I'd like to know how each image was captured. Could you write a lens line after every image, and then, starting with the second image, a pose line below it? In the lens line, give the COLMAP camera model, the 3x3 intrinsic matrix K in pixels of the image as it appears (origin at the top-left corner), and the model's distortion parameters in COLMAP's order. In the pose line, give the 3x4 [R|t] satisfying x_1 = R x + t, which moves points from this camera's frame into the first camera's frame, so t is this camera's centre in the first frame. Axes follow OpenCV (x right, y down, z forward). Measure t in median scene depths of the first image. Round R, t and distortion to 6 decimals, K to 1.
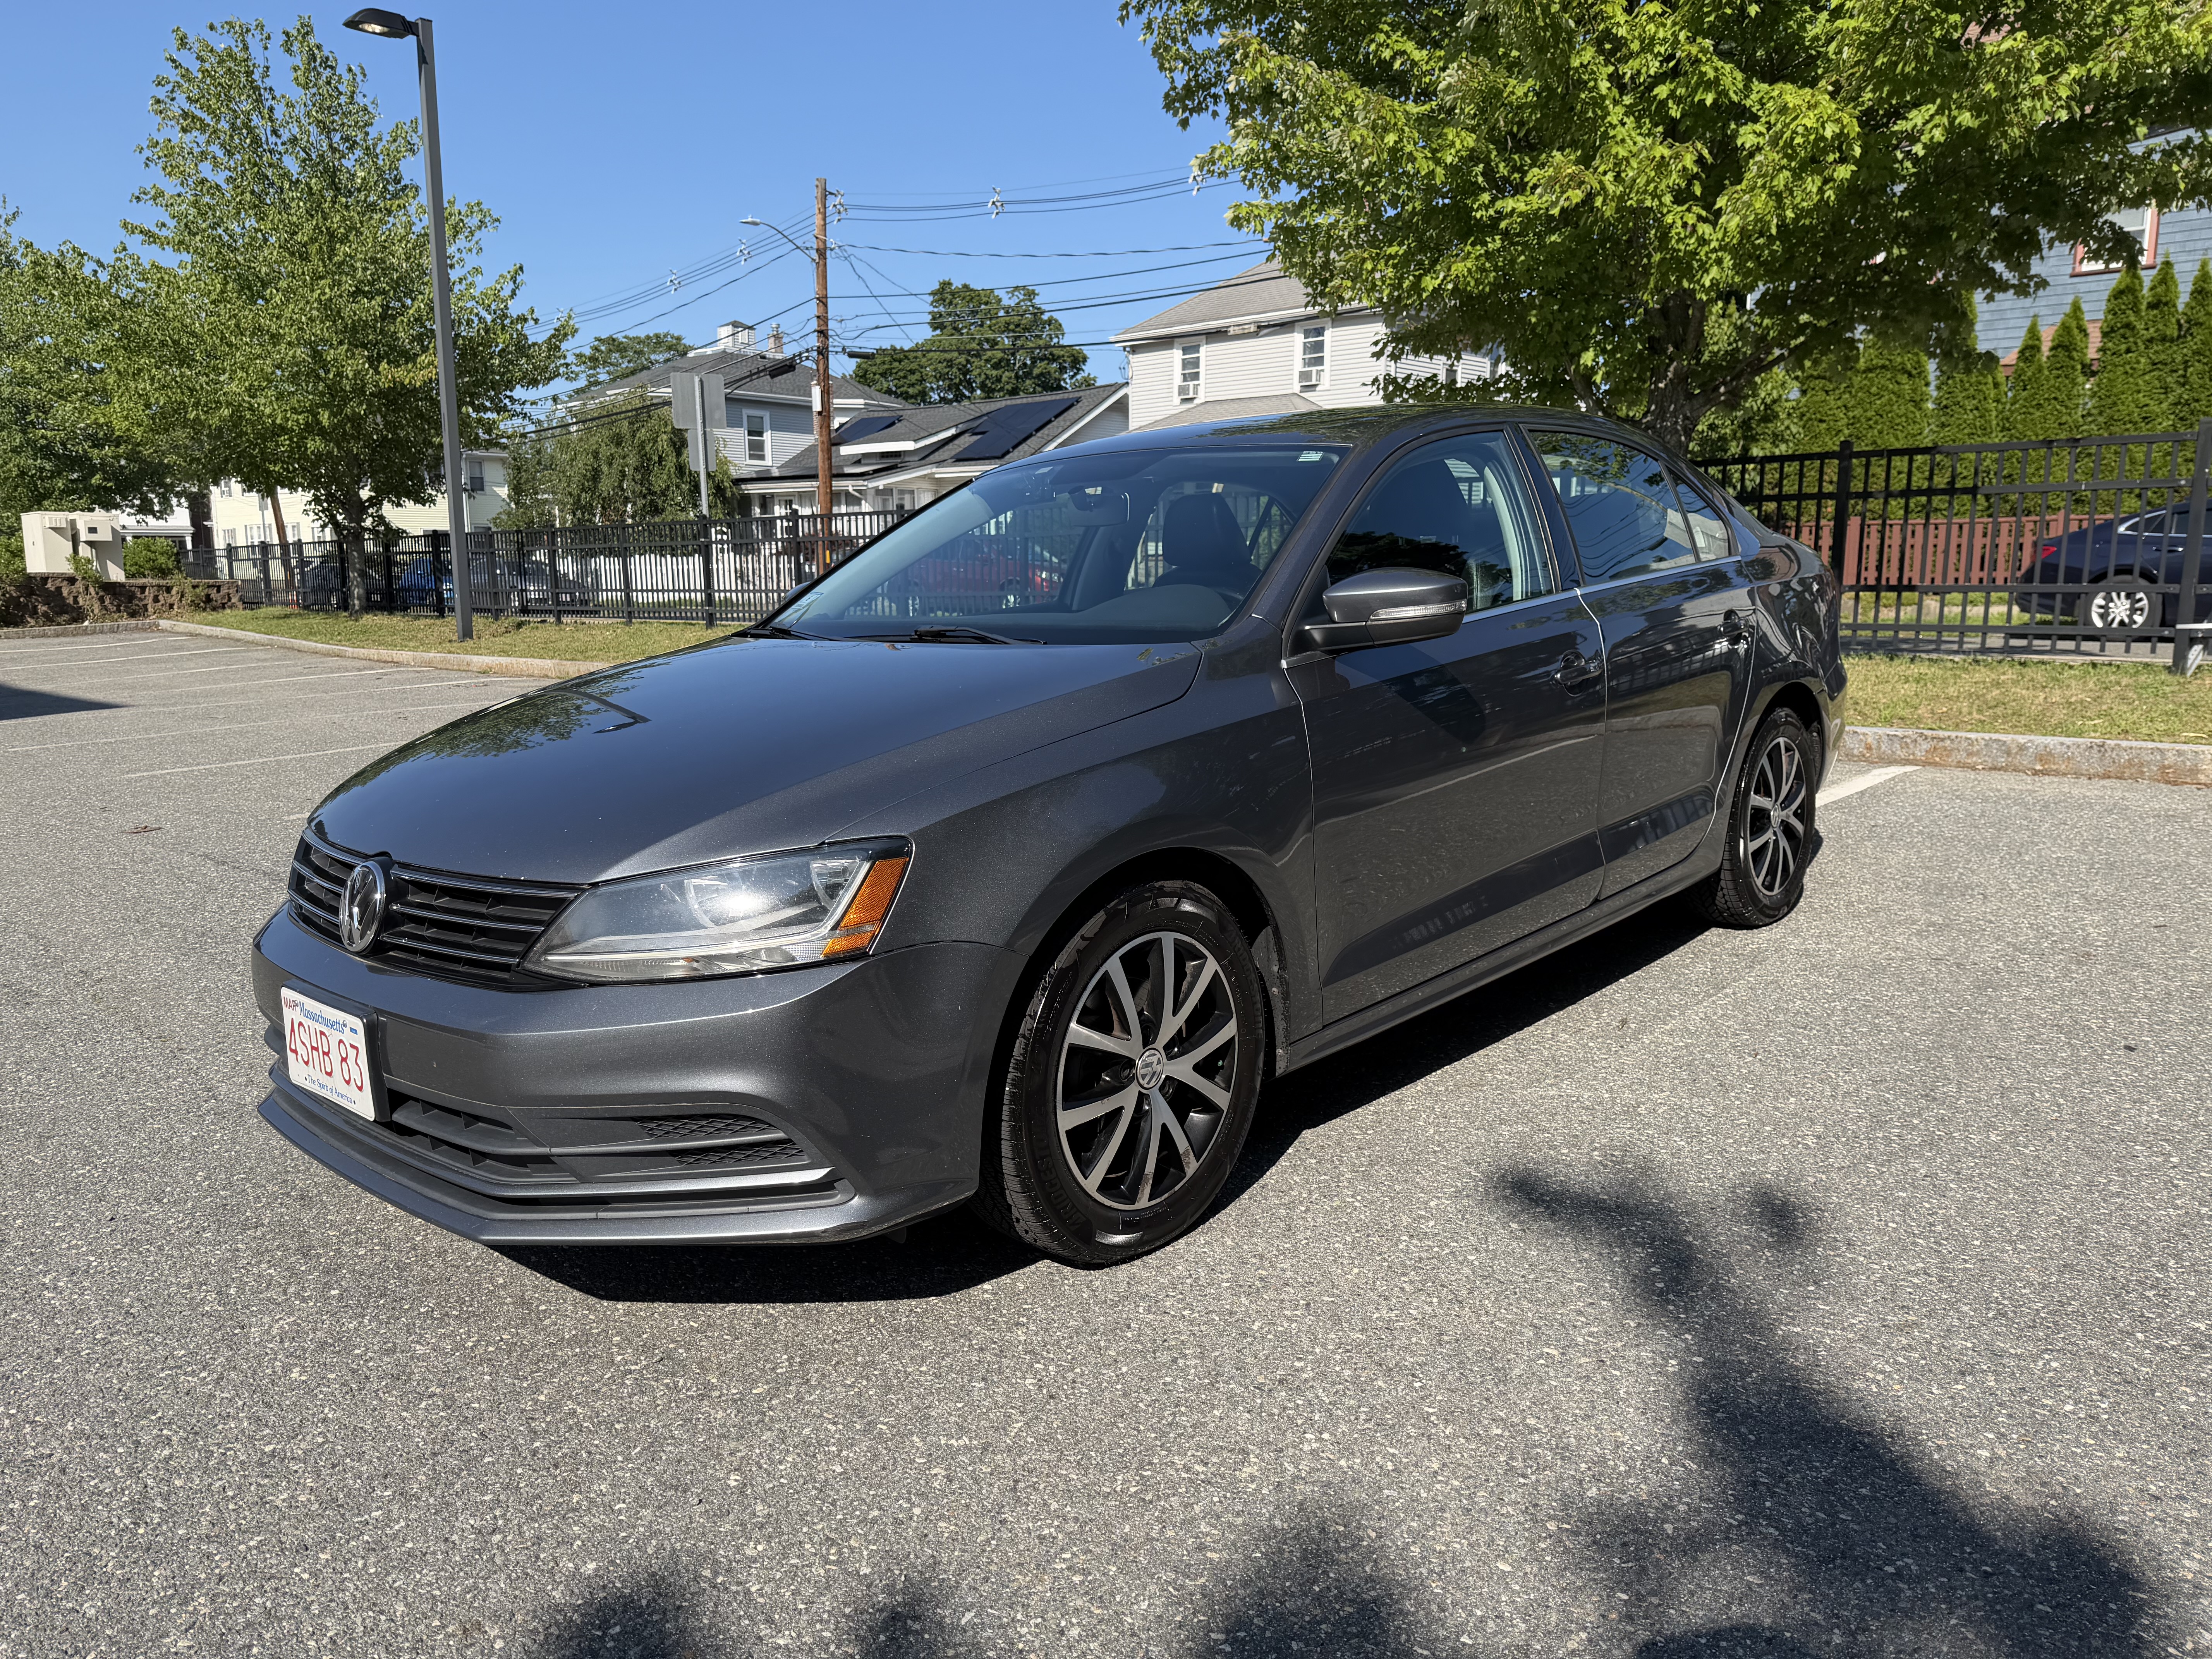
lens RADIAL K [[1532.7, 0, 1106.0], [0, 1532.7, 829.5], [0, 0, 1]] dist [0.039646, -0.003802]
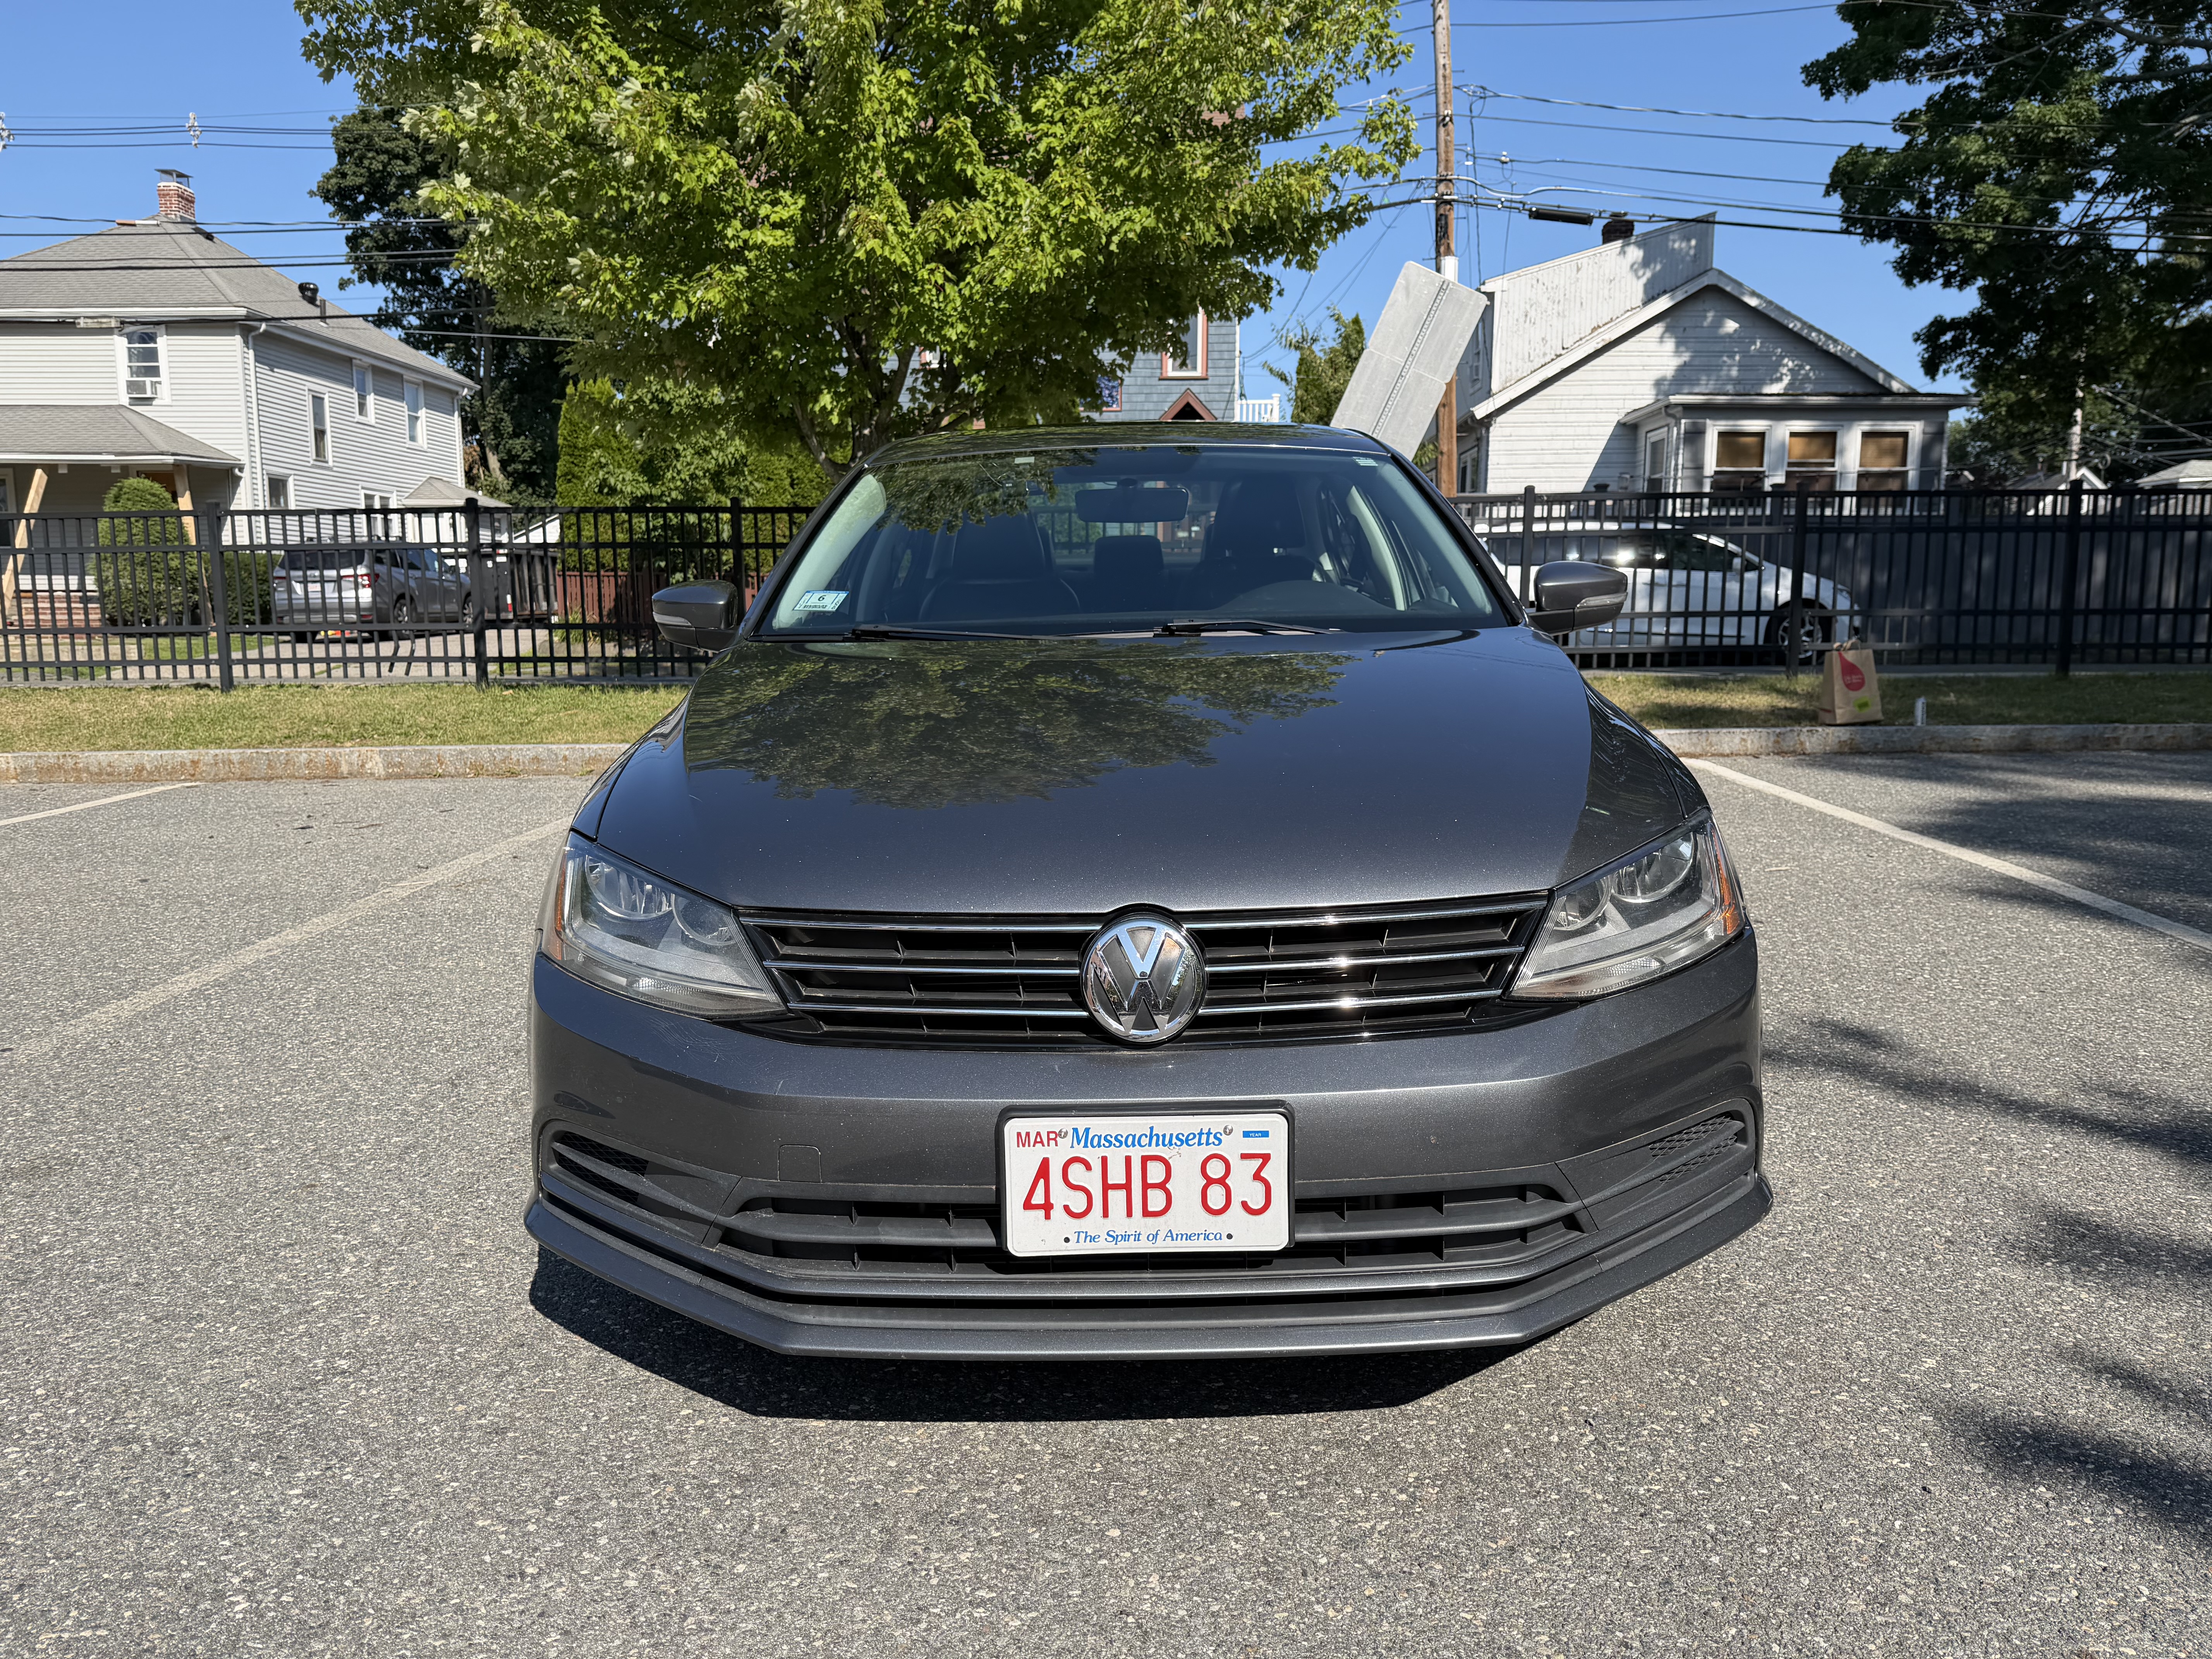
lens RADIAL K [[1534.3, 0, 1106.0], [0, 1534.3, 829.5], [0, 0, 1]] dist [-0.002760, -0.001763]
pose [[0.731480, -0.090156, 0.675877, -0.268576], [0.112218, 0.993622, 0.011091, -0.007290], [-0.672566, 0.067733, 0.736931, 0.134872]]
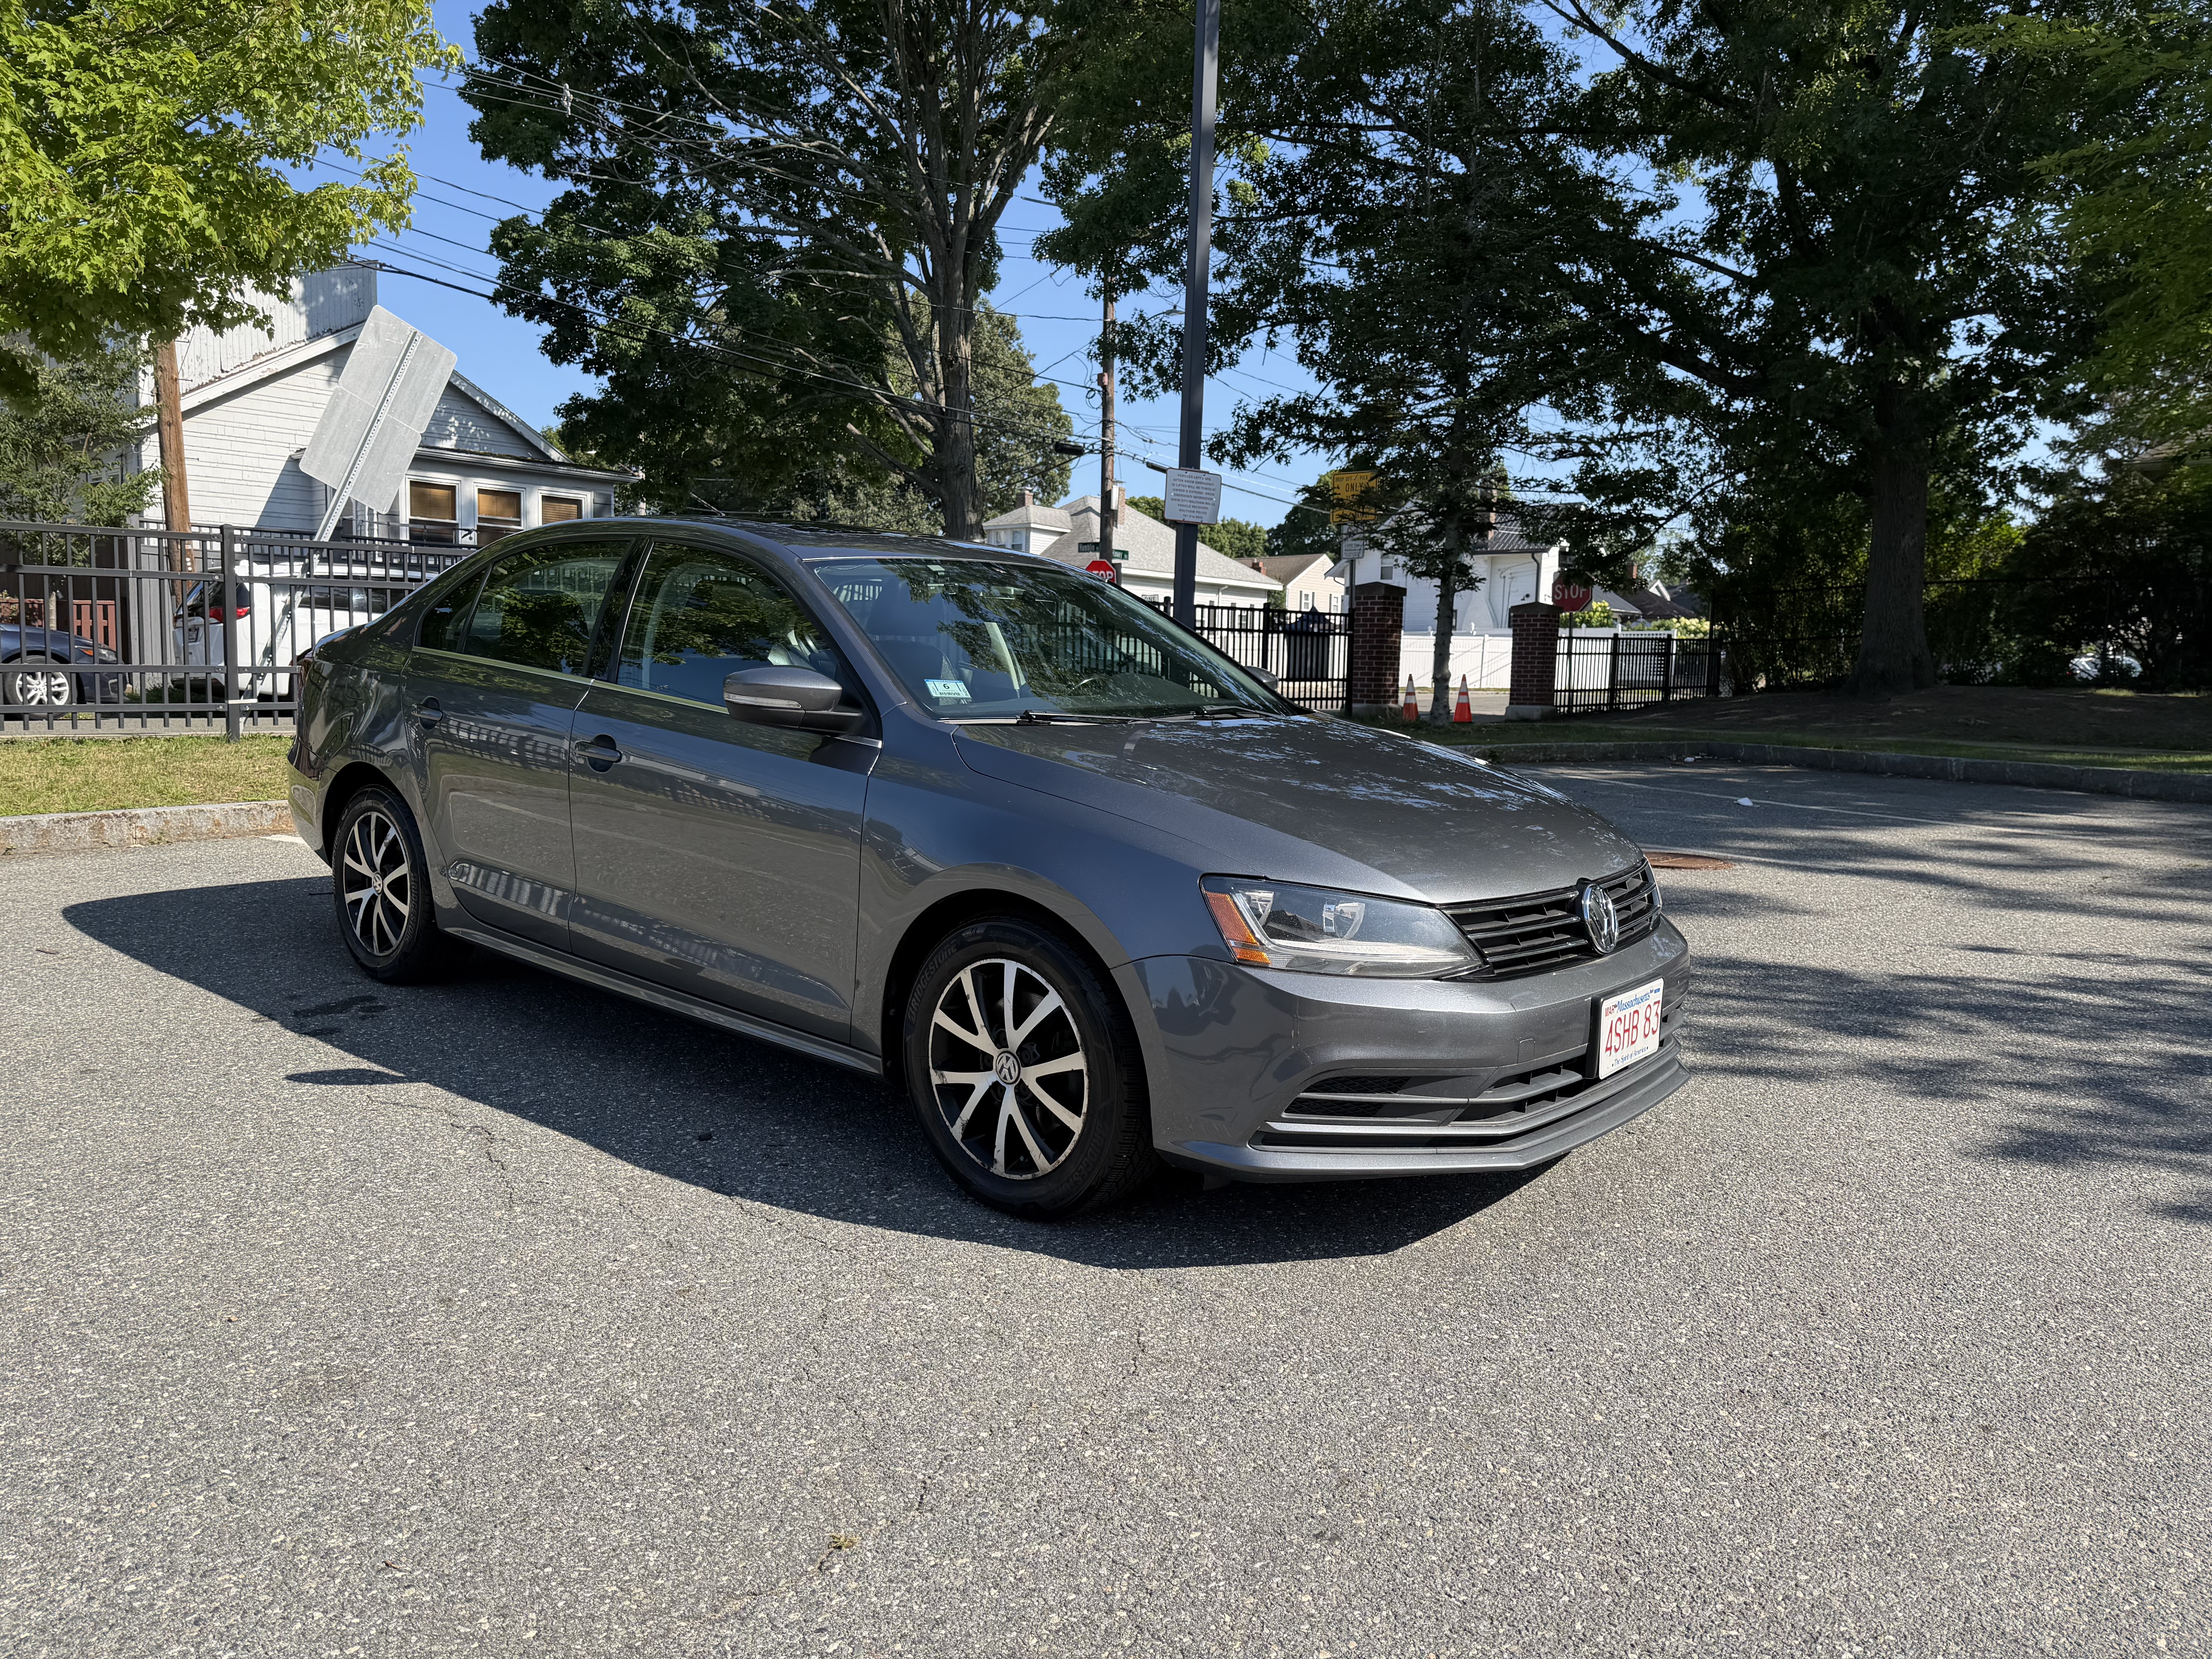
lens RADIAL K [[1538.1, 0, 1106.0], [0, 1538.1, 829.5], [0, 0, 1]] dist [-0.002729, 0.000302]
pose [[-0.050619, -0.096120, 0.994082, -0.480437], [0.145611, 0.984011, 0.102561, -0.058456], [-0.988046, 0.149941, -0.035813, 0.397857]]
